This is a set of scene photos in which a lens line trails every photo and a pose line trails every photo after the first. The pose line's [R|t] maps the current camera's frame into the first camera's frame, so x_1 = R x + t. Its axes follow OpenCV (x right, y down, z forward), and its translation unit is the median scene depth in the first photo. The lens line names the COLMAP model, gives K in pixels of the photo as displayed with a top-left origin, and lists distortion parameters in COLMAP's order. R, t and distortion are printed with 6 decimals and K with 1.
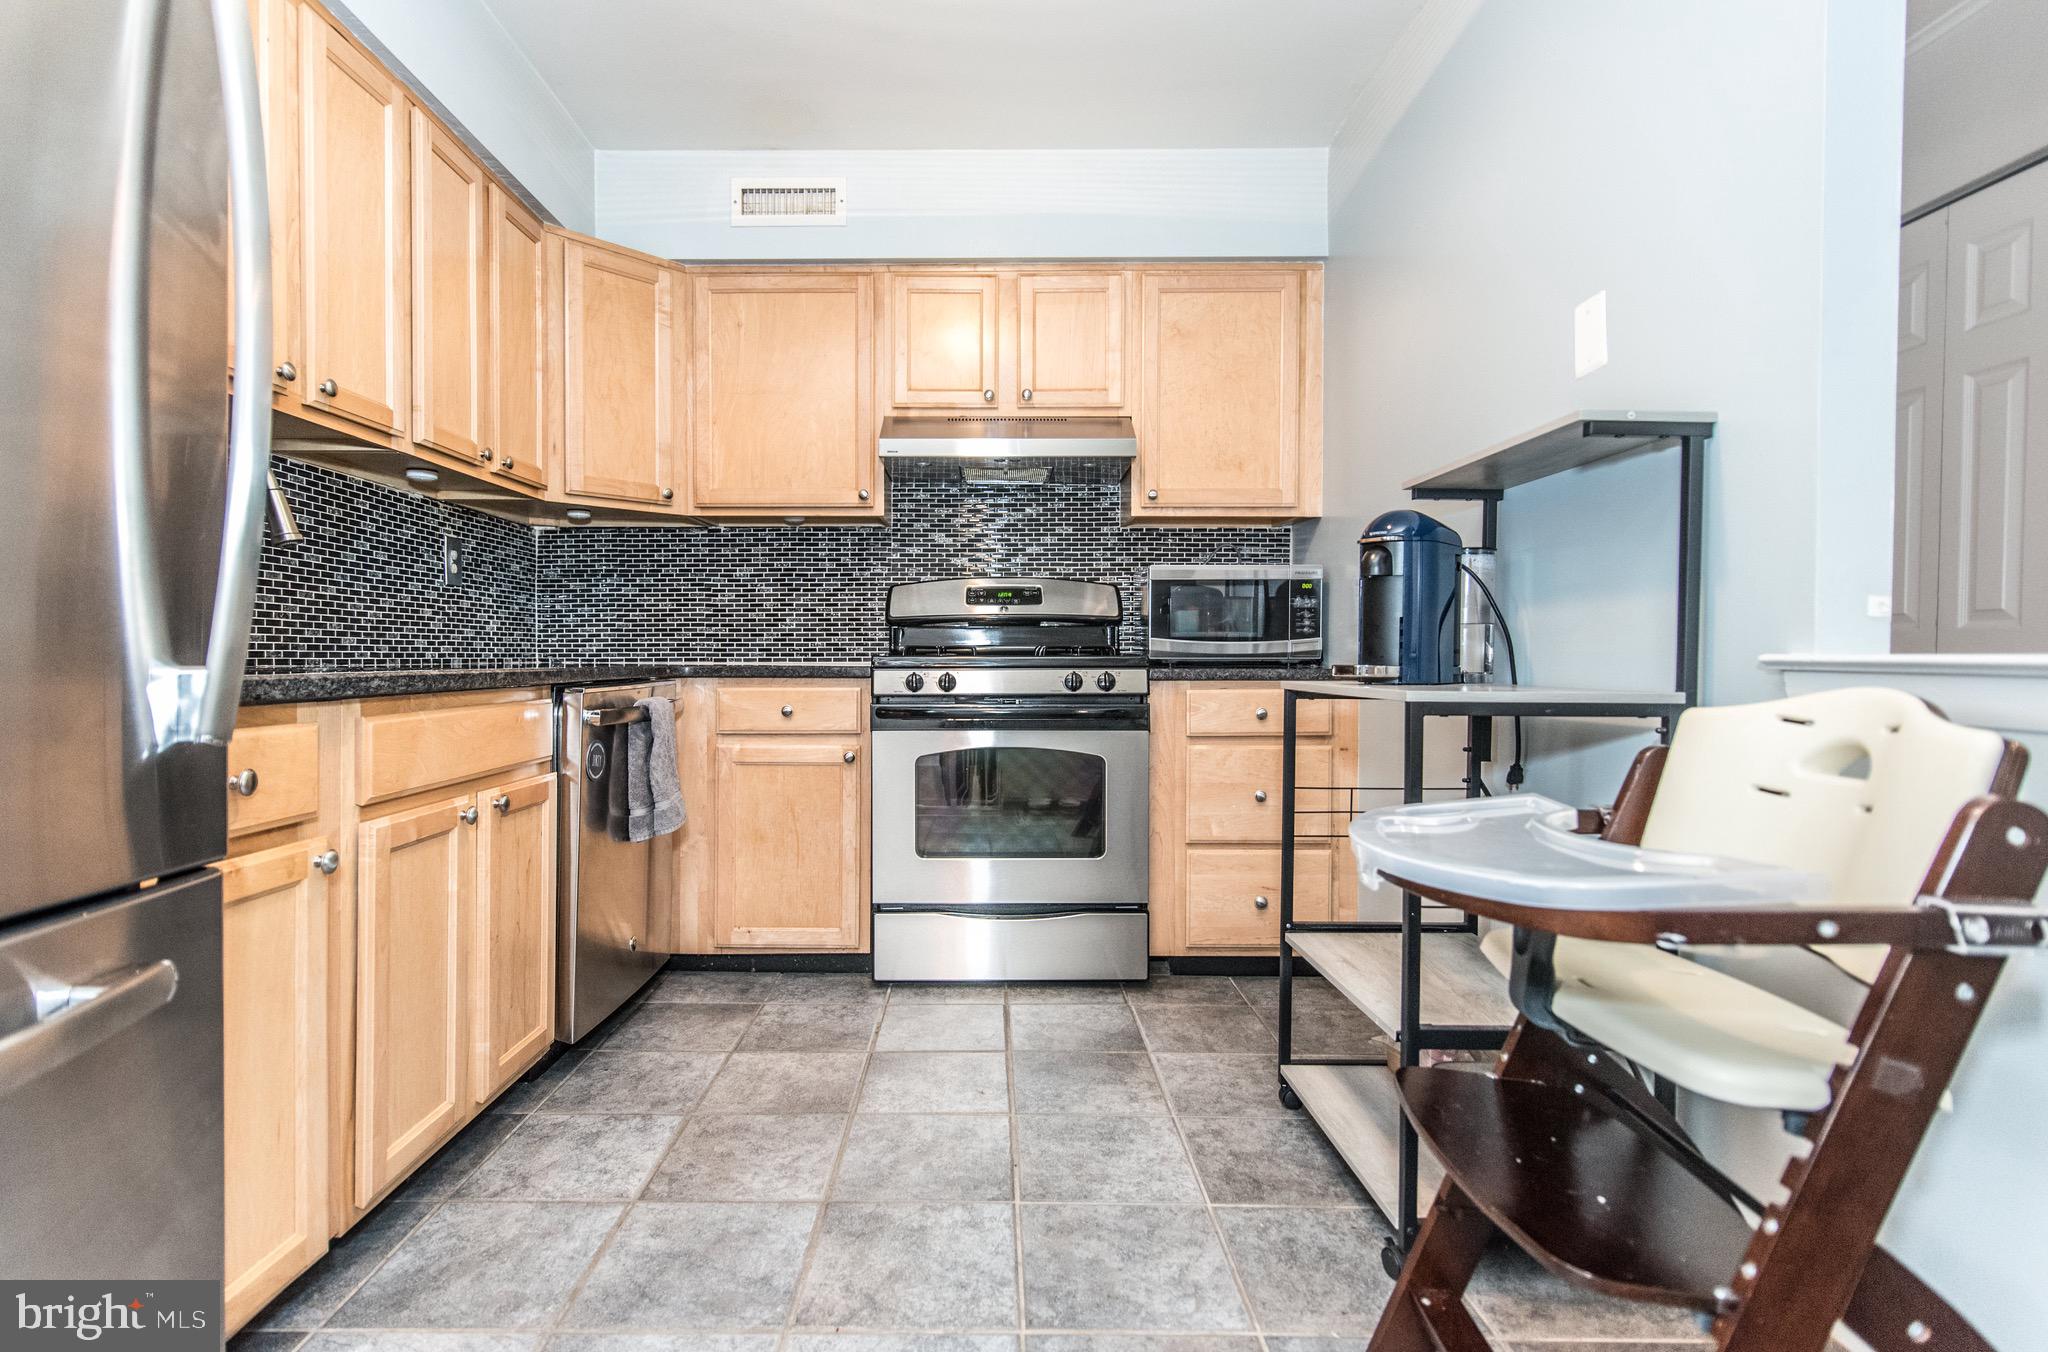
lens RADIAL K [[999.4, 0, 935.3], [0, 999.4, 671.0], [0, 0, 1]] dist [-0.001435, -0.000348]
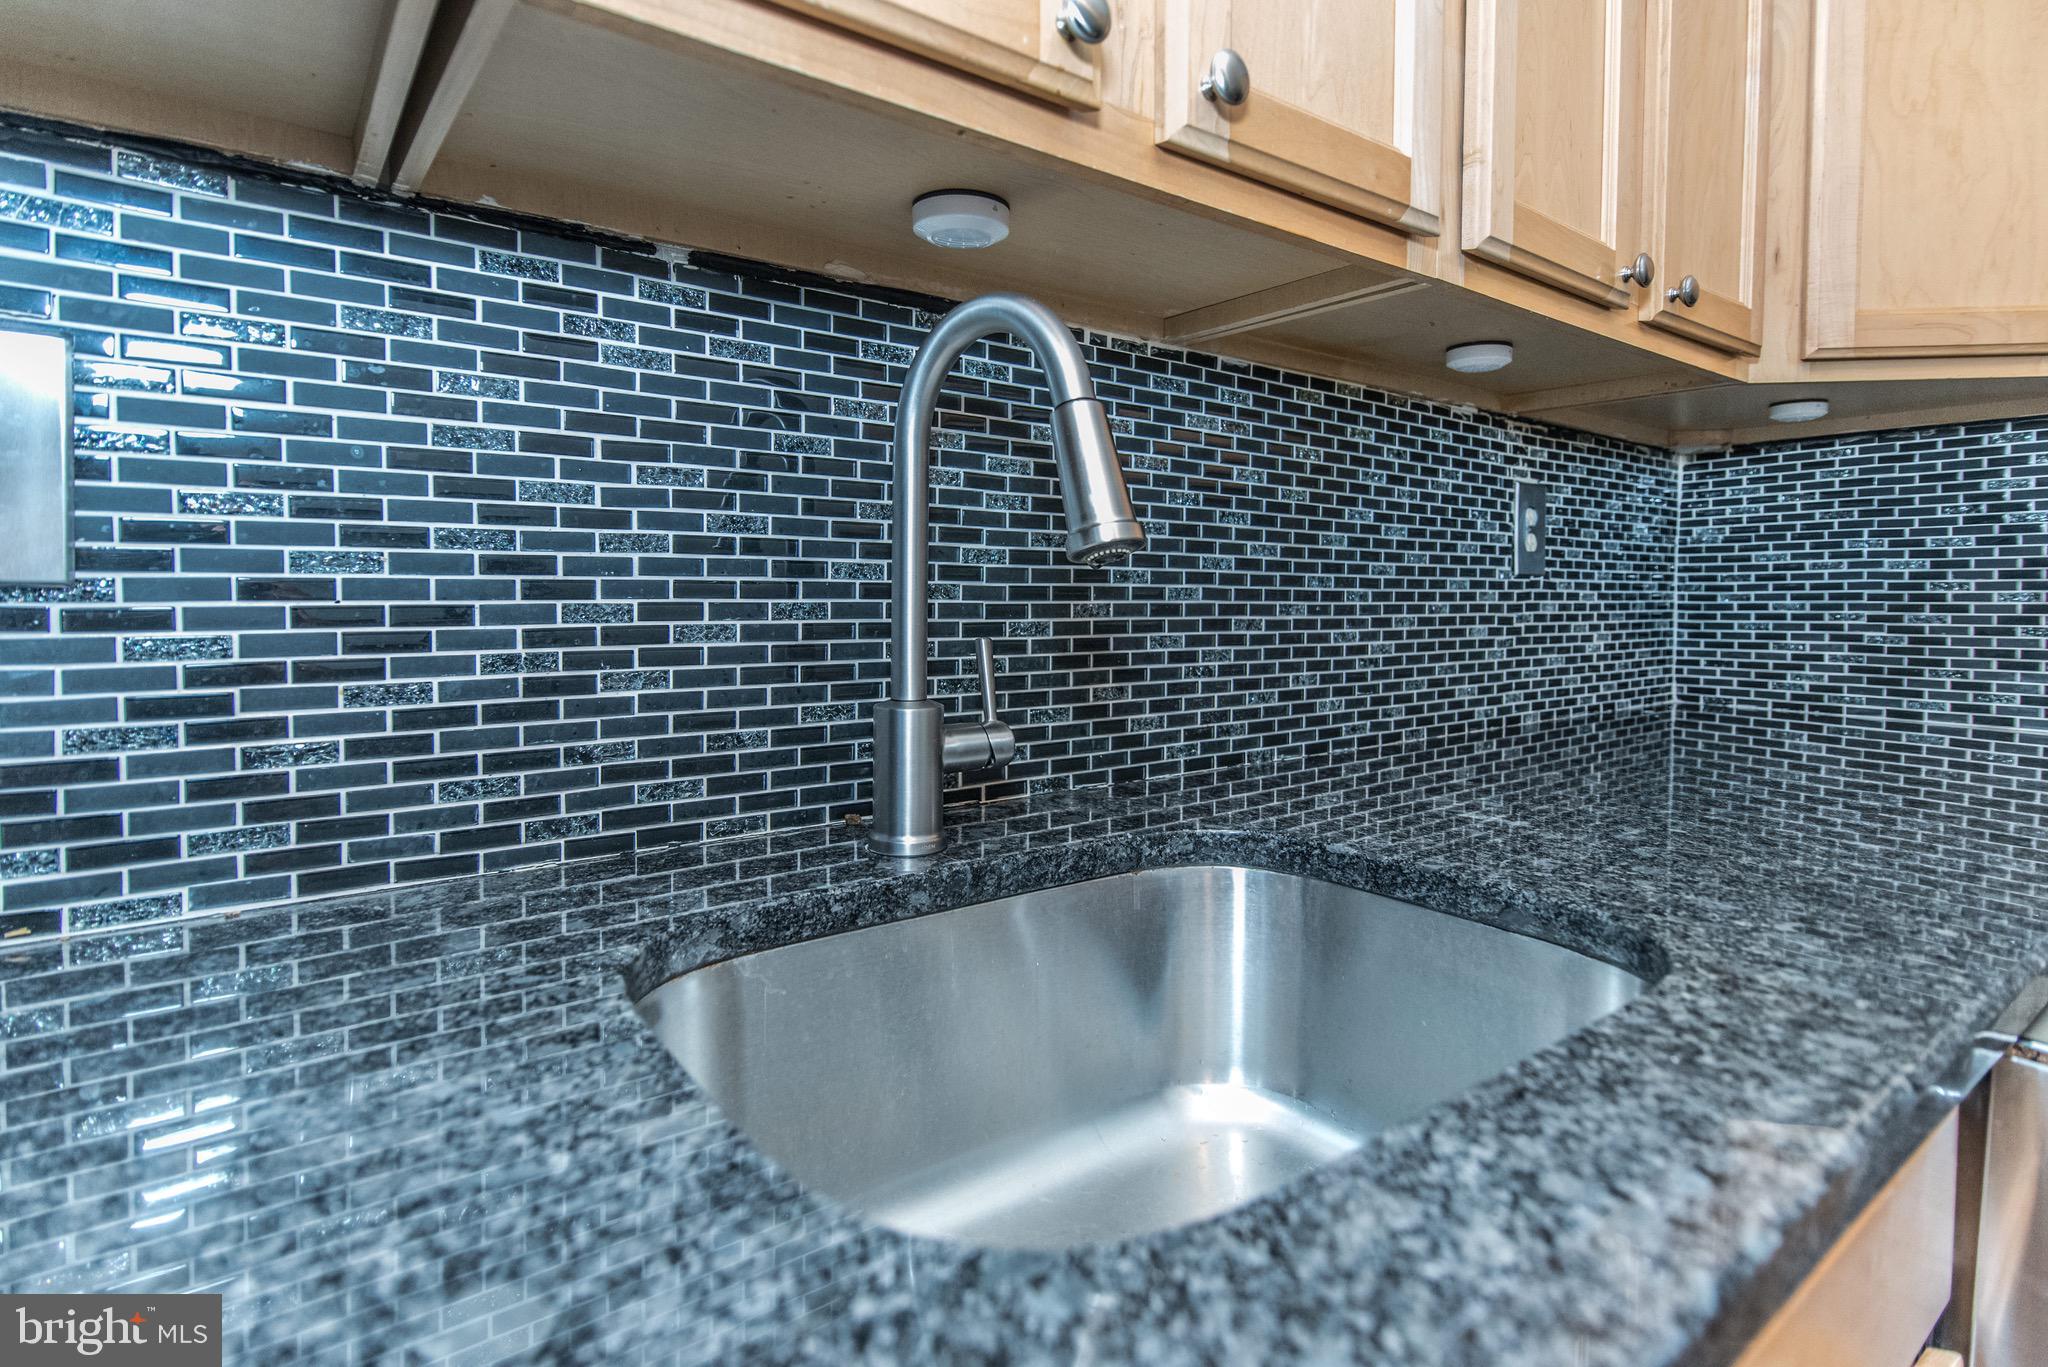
lens RADIAL K [[994.6, 0, 1038.9], [0, 994.6, 621.9], [0, 0, 1]] dist [0.002554, 0.000822]
pose [[0.637843, 0.026208, -0.769720, -0.279429], [-0.016275, 0.999656, 0.020550, -0.077718], [0.769994, -0.000580, 0.638050, 0.537293]]
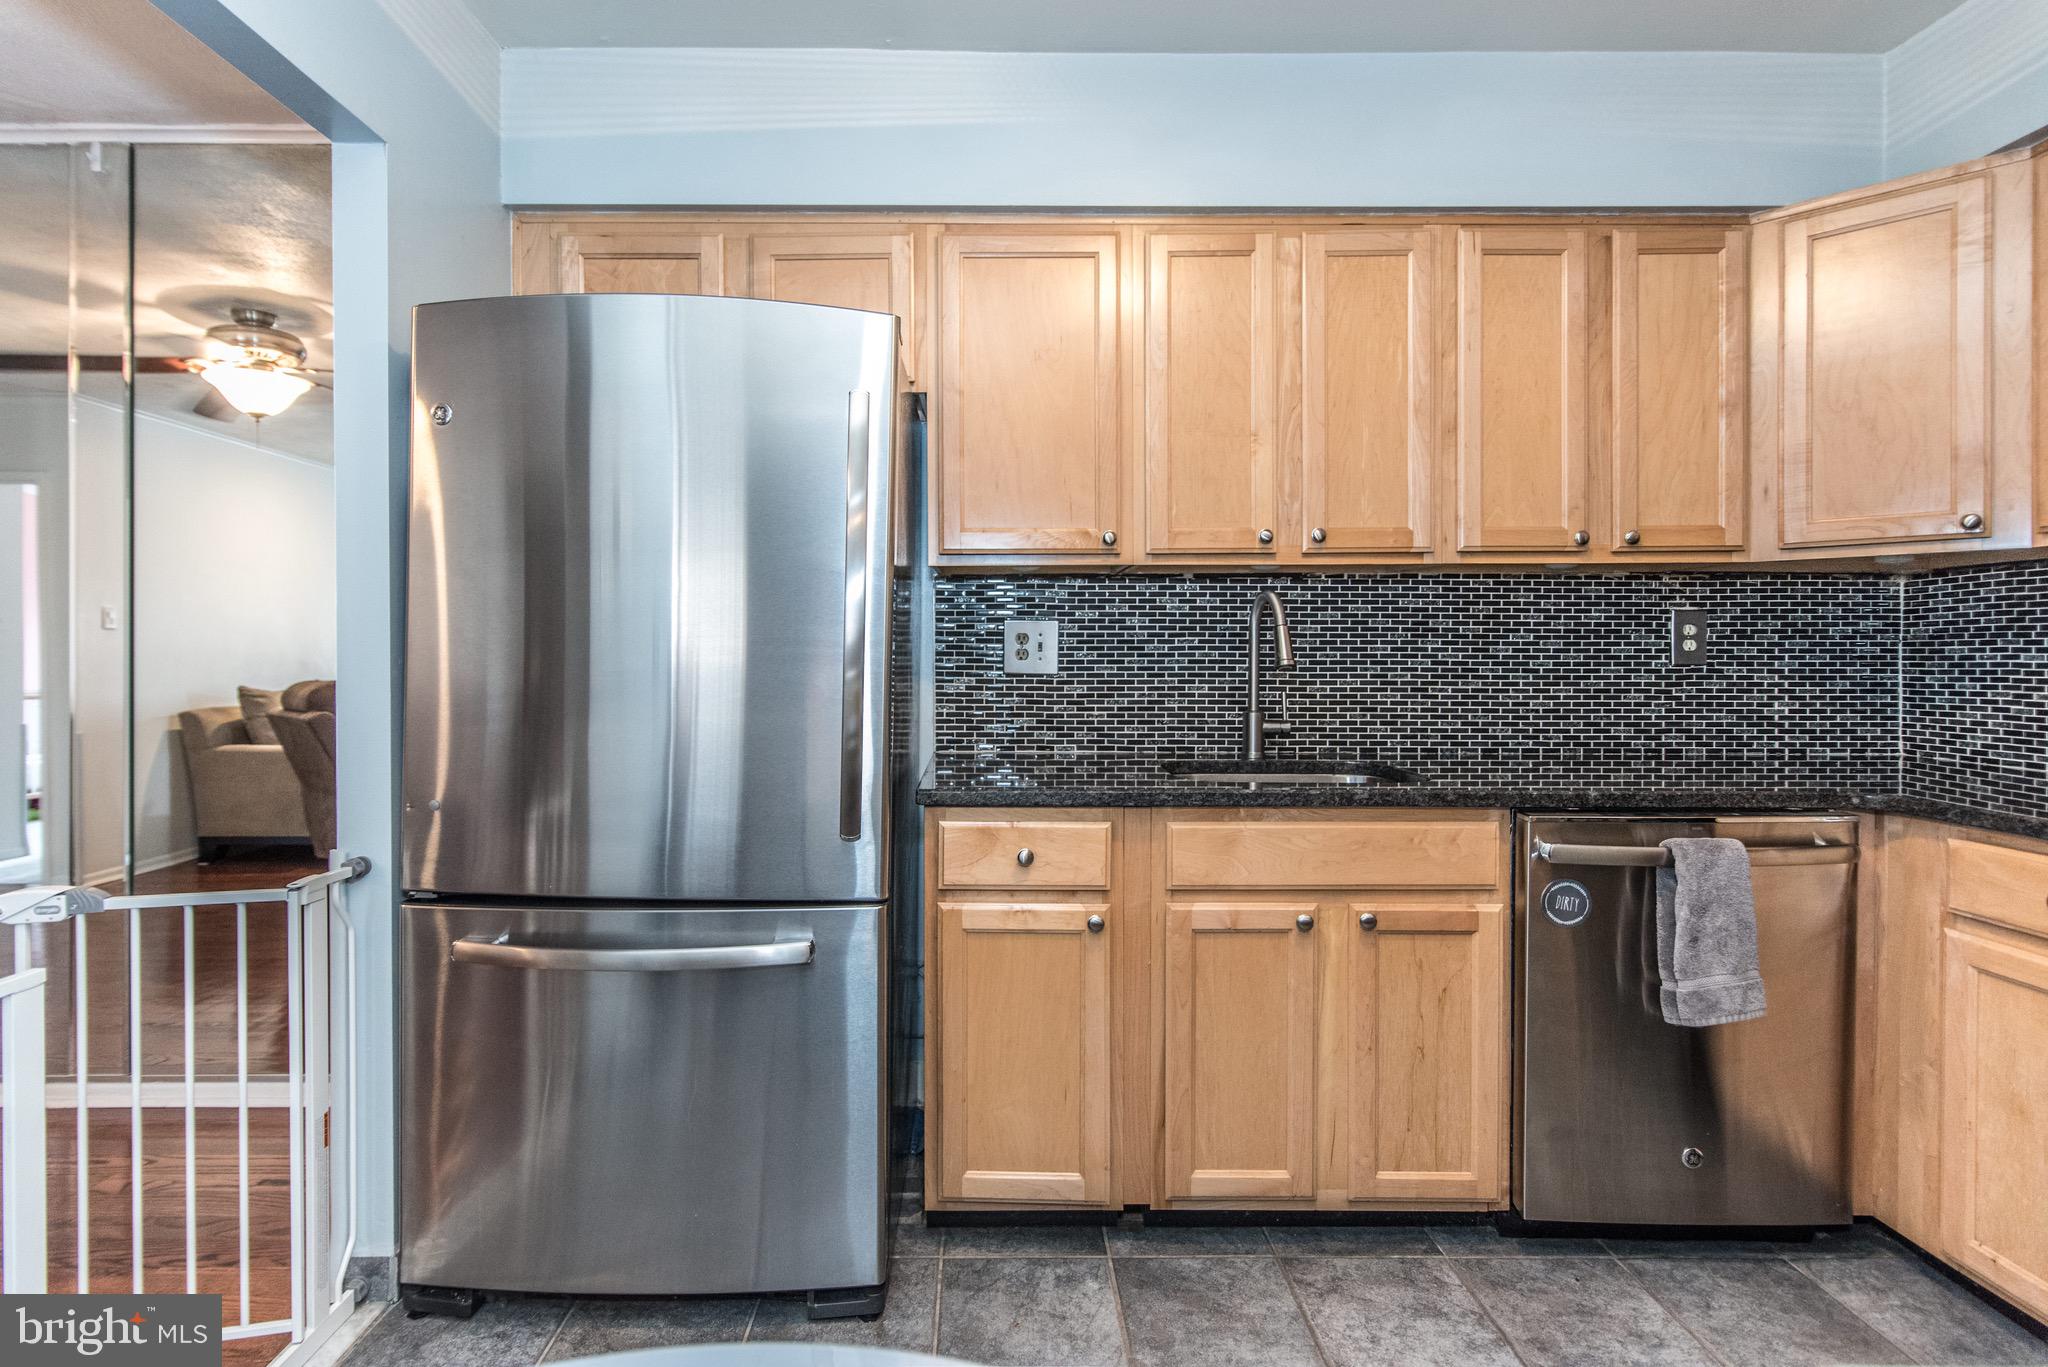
lens RADIAL K [[1000.8, 0, 1038.2], [0, 1000.8, 651.7], [0, 0, 1]] dist [0.002259, 0.000417]
pose [[0.053604, -0.000636, -0.998562, 0.419287], [-0.016789, 0.999858, -0.001538, -0.099039], [0.998421, 0.016847, 0.053585, 0.439167]]
